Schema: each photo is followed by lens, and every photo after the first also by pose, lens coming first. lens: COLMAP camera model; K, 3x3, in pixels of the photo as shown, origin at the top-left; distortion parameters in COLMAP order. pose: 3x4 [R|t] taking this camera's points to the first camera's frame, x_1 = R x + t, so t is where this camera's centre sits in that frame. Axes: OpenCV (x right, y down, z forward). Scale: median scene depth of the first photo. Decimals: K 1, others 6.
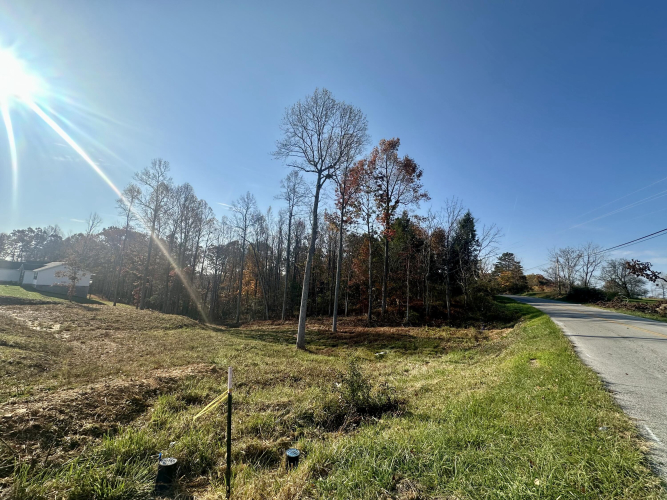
lens RADIAL K [[265.8, 0, 333.1], [0, 265.8, 250.2], [0, 0, 1]] dist [-0.003422, 0.000985]
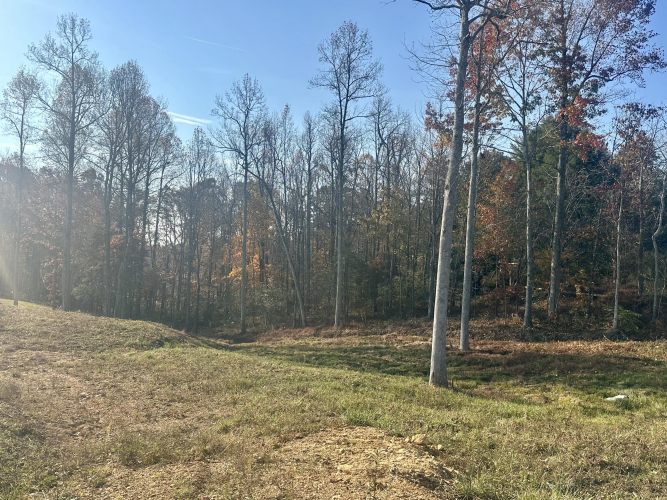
lens RADIAL K [[507.7, 0, 331.8], [0, 507.7, 253.5], [0, 0, 1]] dist [0.089809, -0.118934]
pose [[0.995875, -0.021150, -0.088235, -0.138306], [0.031320, 0.992811, 0.115519, 0.007179], [0.085157, -0.117806, 0.989379, 0.045640]]
